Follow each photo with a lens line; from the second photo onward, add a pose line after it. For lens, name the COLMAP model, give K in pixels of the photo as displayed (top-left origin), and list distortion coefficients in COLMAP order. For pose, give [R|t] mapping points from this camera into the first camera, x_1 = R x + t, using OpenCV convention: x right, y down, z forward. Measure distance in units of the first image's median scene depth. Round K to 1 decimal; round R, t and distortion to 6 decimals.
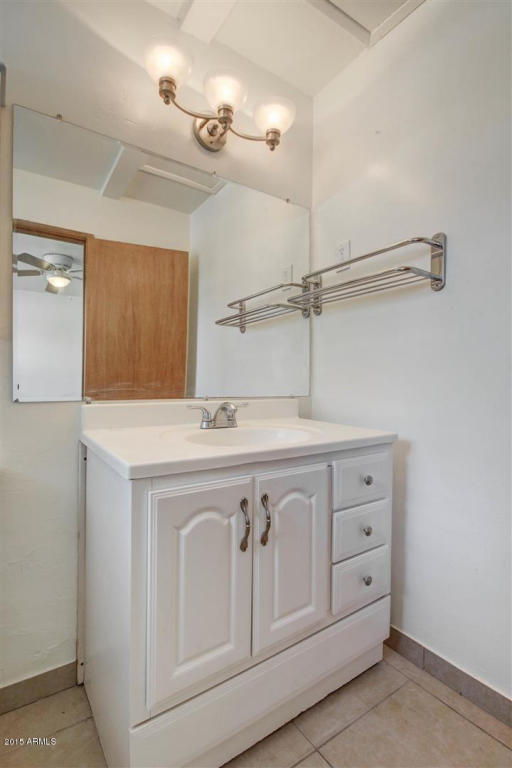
lens RADIAL K [[358.9, 0, 252.4], [0, 358.9, 379.9], [0, 0, 1]] dist [-0.008015, -0.003393]
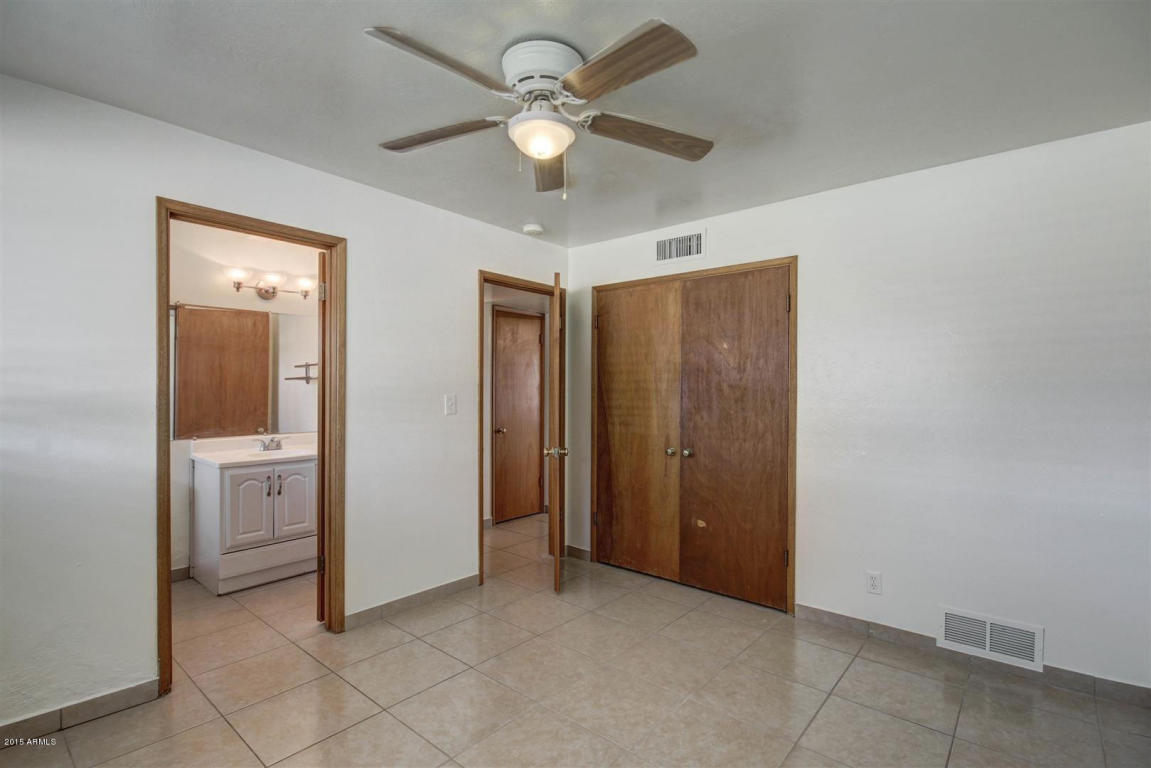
lens RADIAL K [[537.9, 0, 582.4], [0, 537.9, 391.4], [0, 0, 1]] dist [-0.008015, -0.003393]
pose [[0.962664, 0.001572, 0.270695, 1.042739], [-0.005620, 0.999884, 0.014179, -0.328009], [-0.270642, -0.015170, 0.962561, -3.135423]]
